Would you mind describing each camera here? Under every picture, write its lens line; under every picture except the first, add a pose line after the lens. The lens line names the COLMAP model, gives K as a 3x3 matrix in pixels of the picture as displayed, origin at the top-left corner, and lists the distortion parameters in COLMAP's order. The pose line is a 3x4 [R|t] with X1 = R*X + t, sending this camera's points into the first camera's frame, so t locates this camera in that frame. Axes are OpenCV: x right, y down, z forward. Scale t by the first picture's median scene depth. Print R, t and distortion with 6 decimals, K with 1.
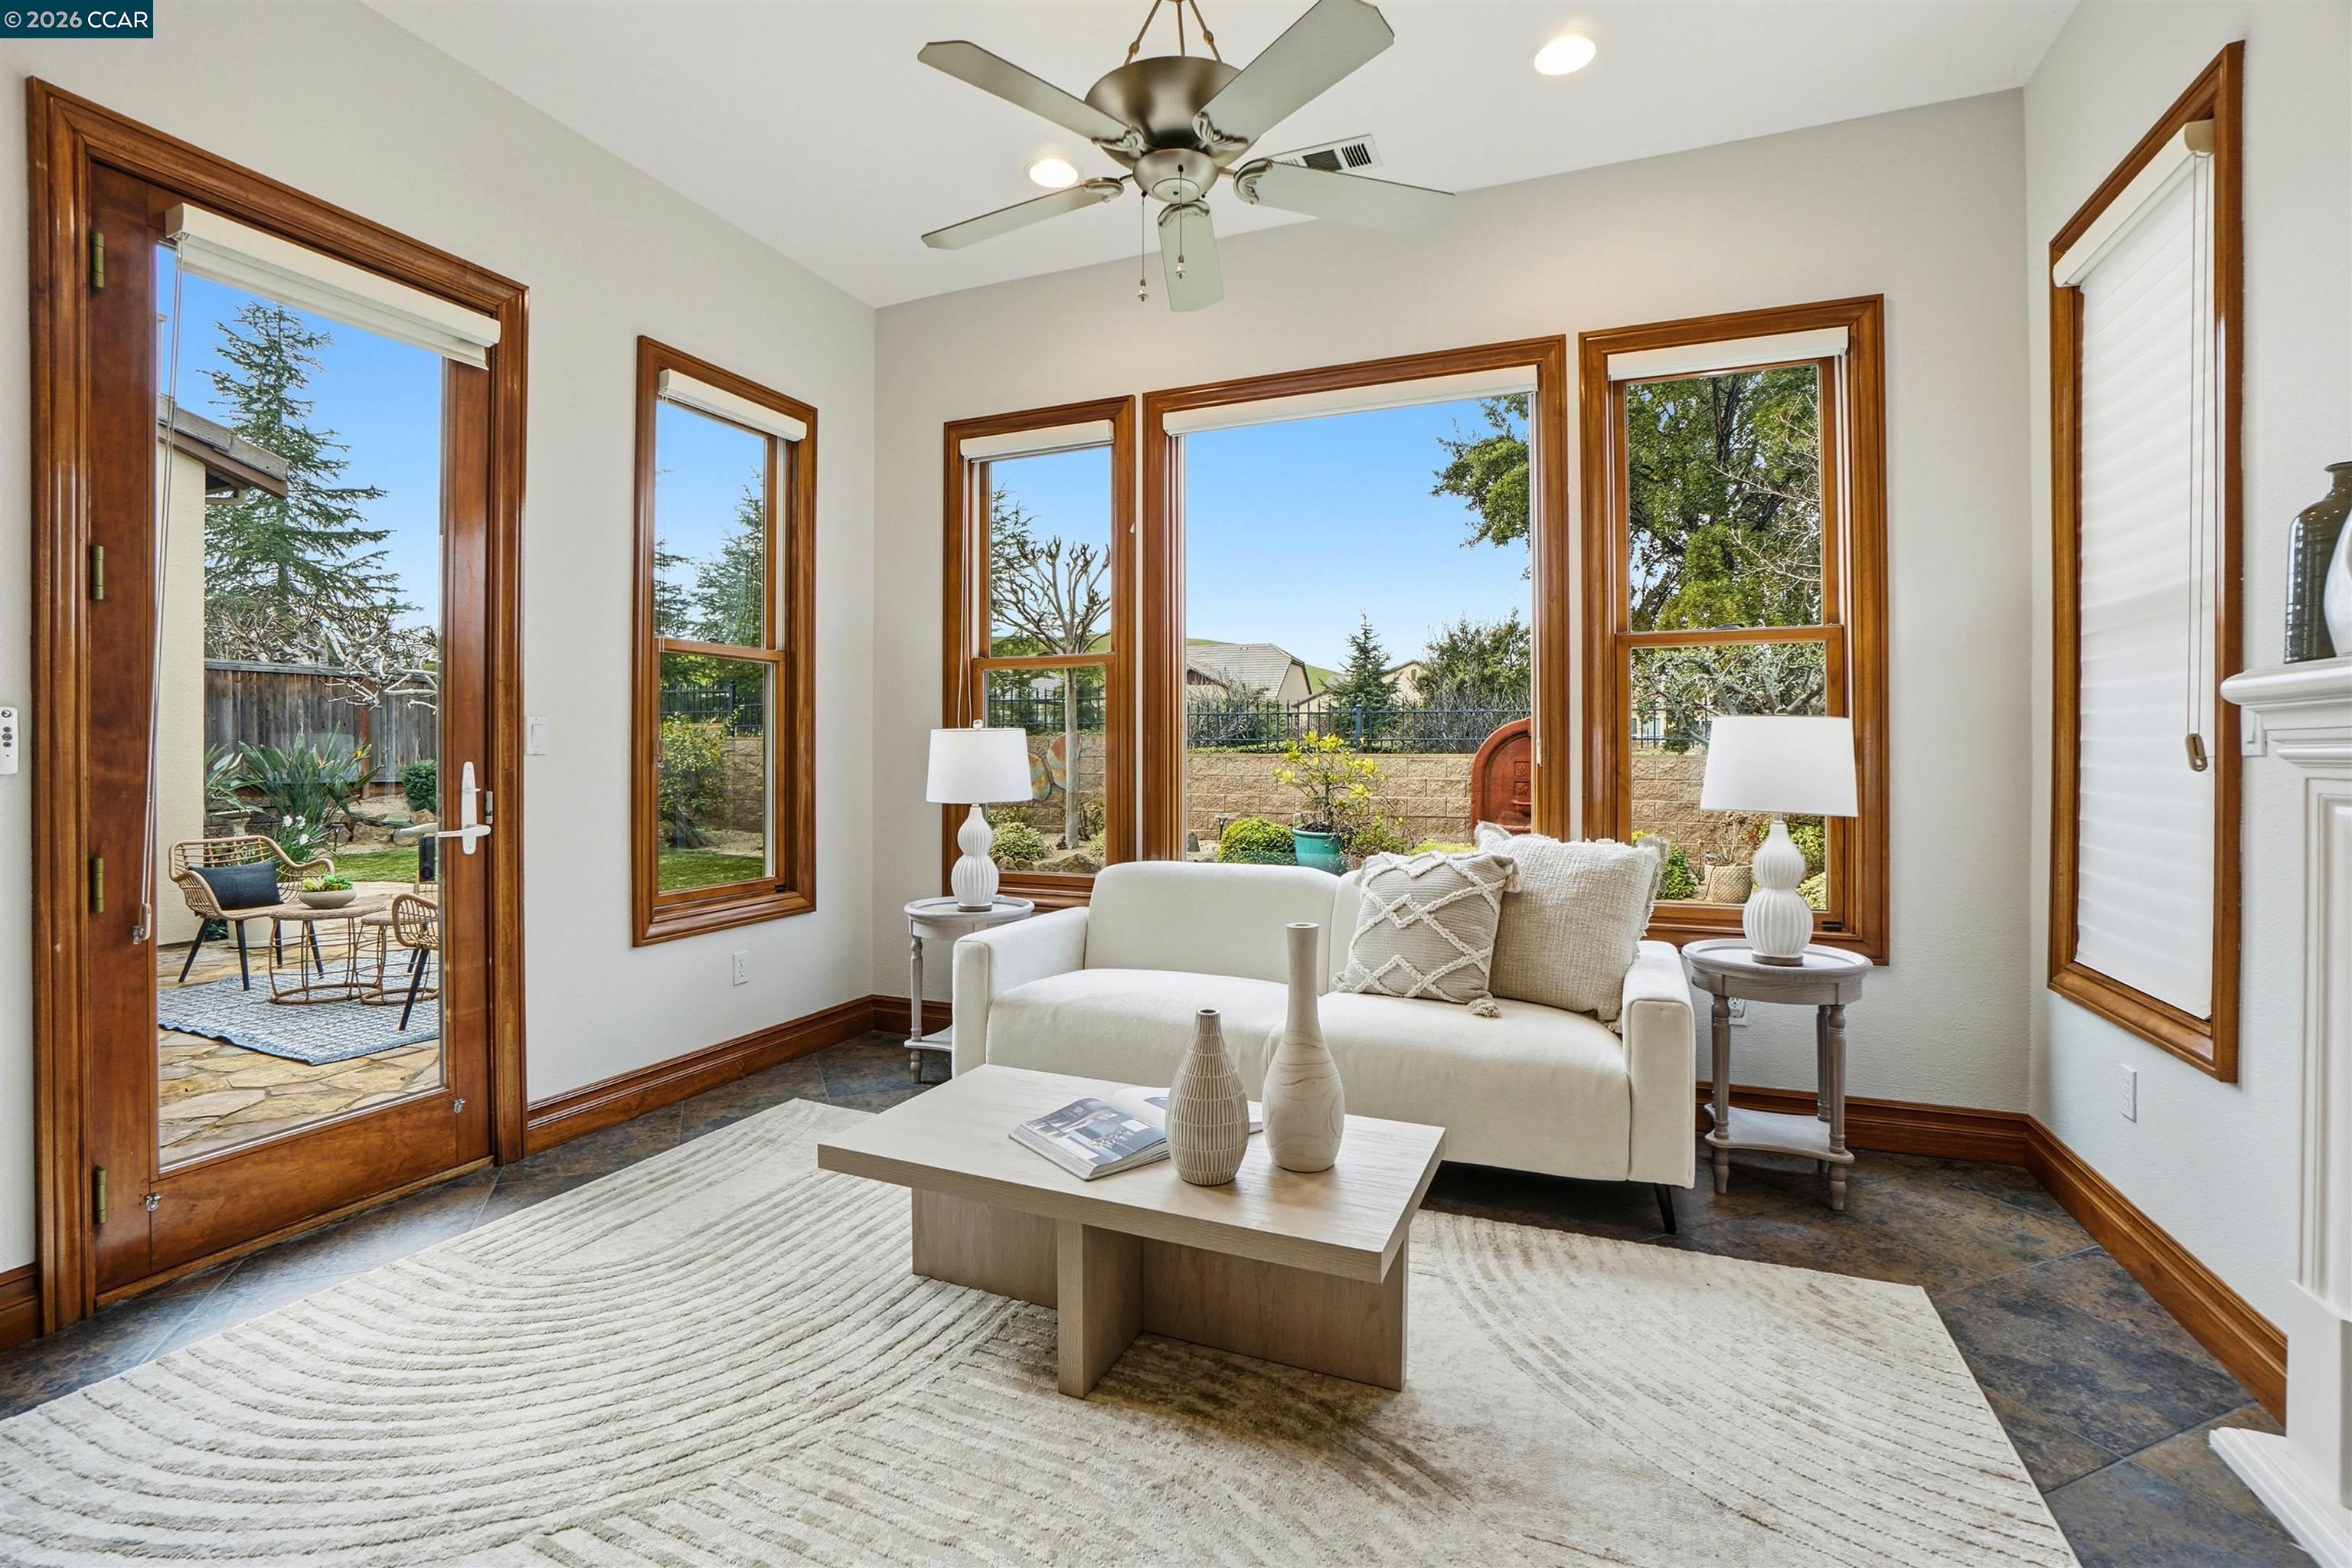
lens RADIAL K [[1058.3, 0, 1141.8], [0, 1058.3, 758.1], [0, 0, 1]] dist [-0.062811, 0.022193]
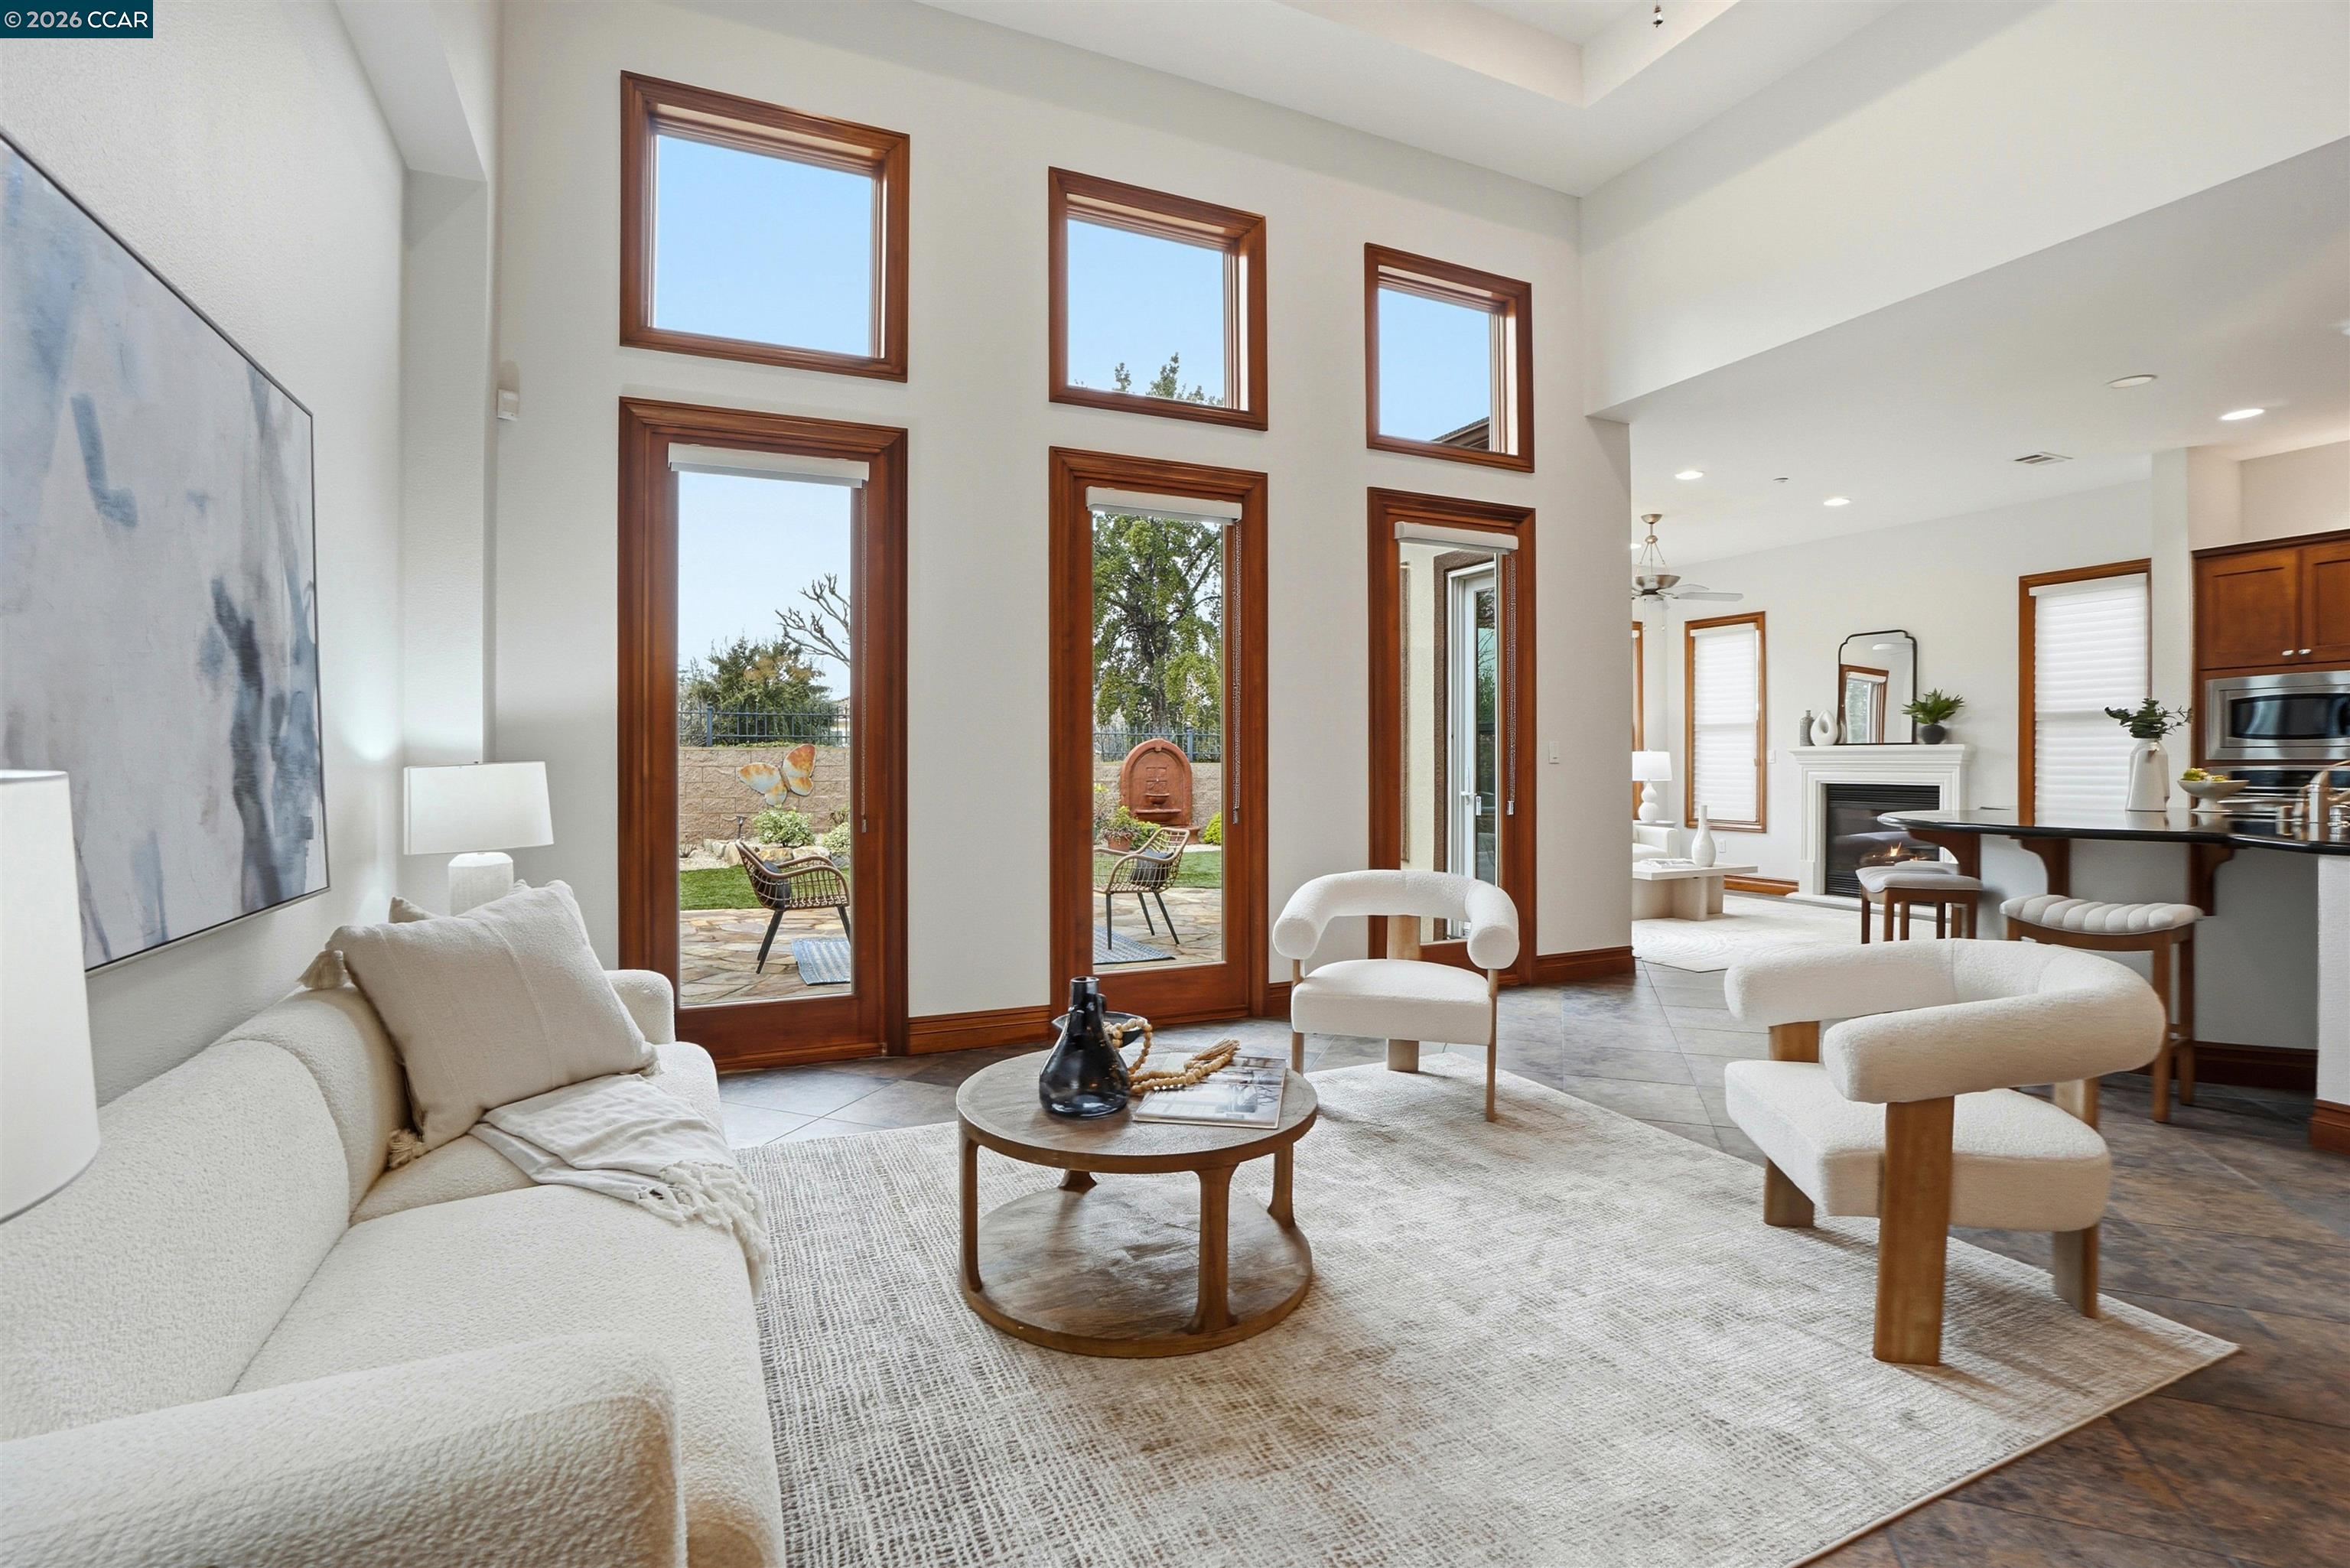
lens RADIAL K [[1084.6, 0, 1152.4], [0, 1084.6, 760.5], [0, 0, 1]] dist [-0.062773, 0.025207]
pose [[0.661830, 0.002175, 0.749651, -2.608078], [0.001363, 0.999991, -0.004104, 0.001056], [-0.749653, 0.003738, 0.661821, -0.080440]]
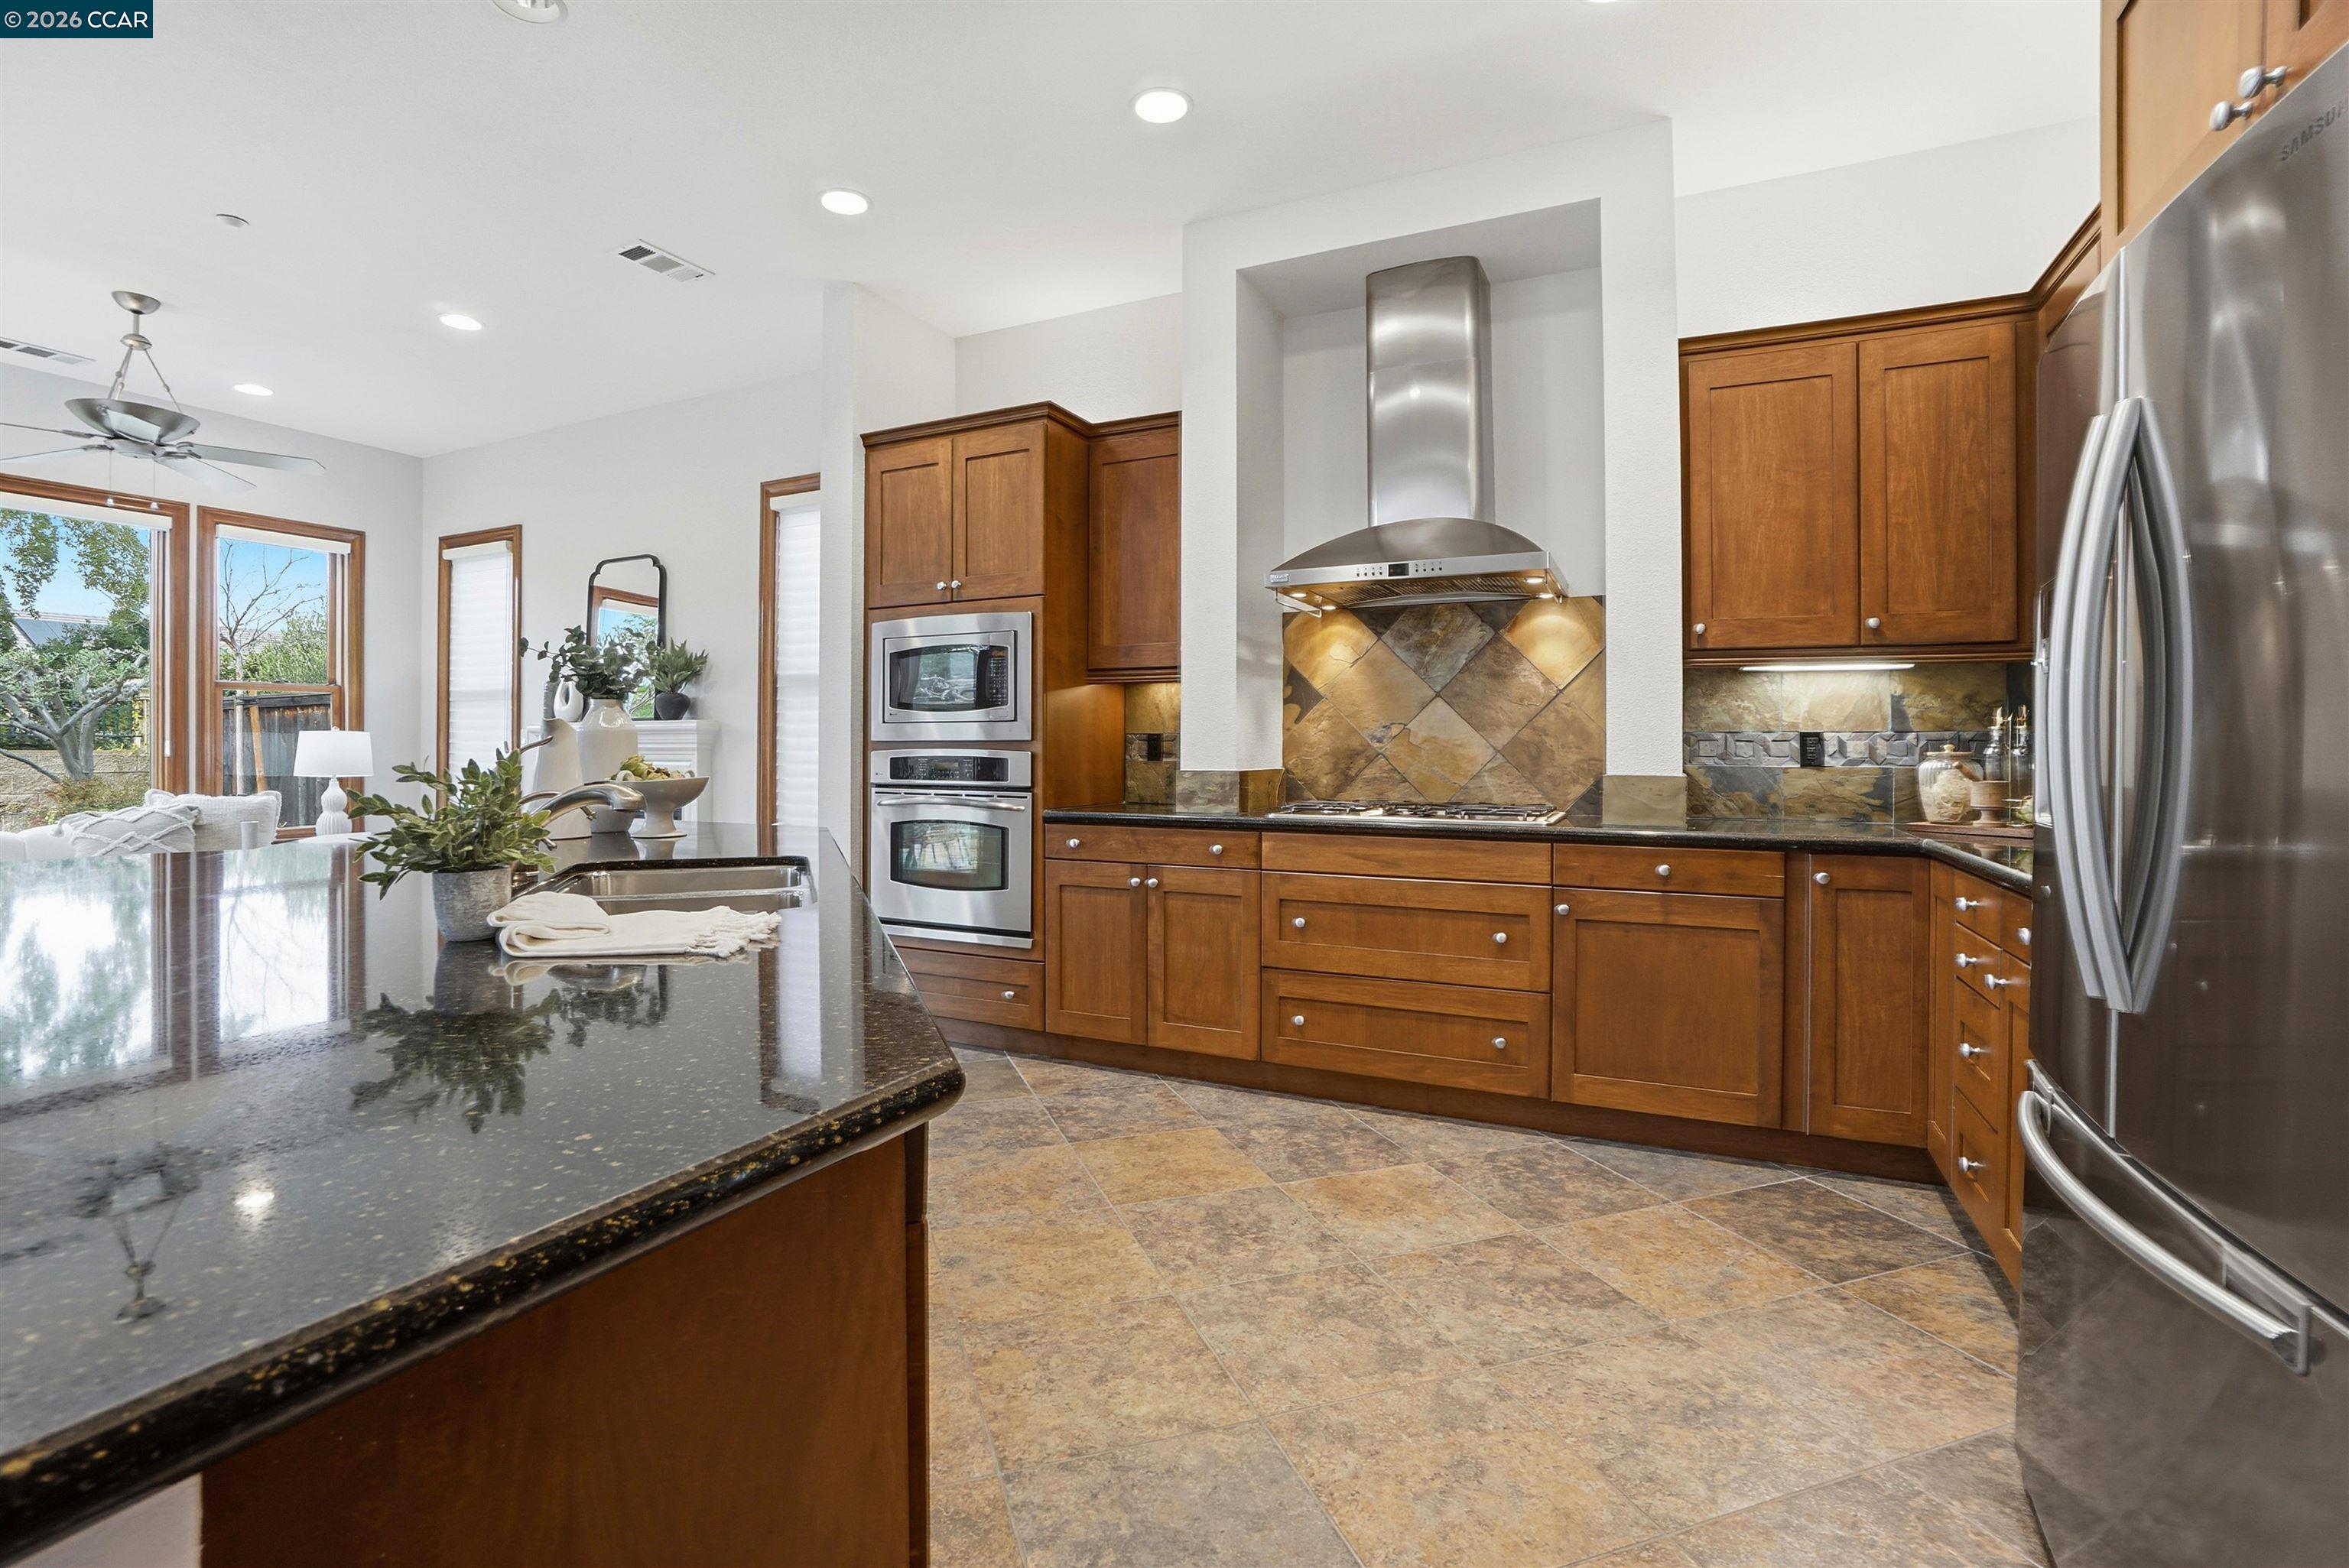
lens RADIAL K [[1076.0, 0, 1151.5], [0, 1076.0, 746.4], [0, 0, 1]] dist [-0.065341, 0.026568]
pose [[0.039410, -0.000080, 0.999223, -1.244305], [0.006870, 0.999976, -0.000191, 0.003726], [-0.999199, 0.006872, 0.039410, -0.650133]]
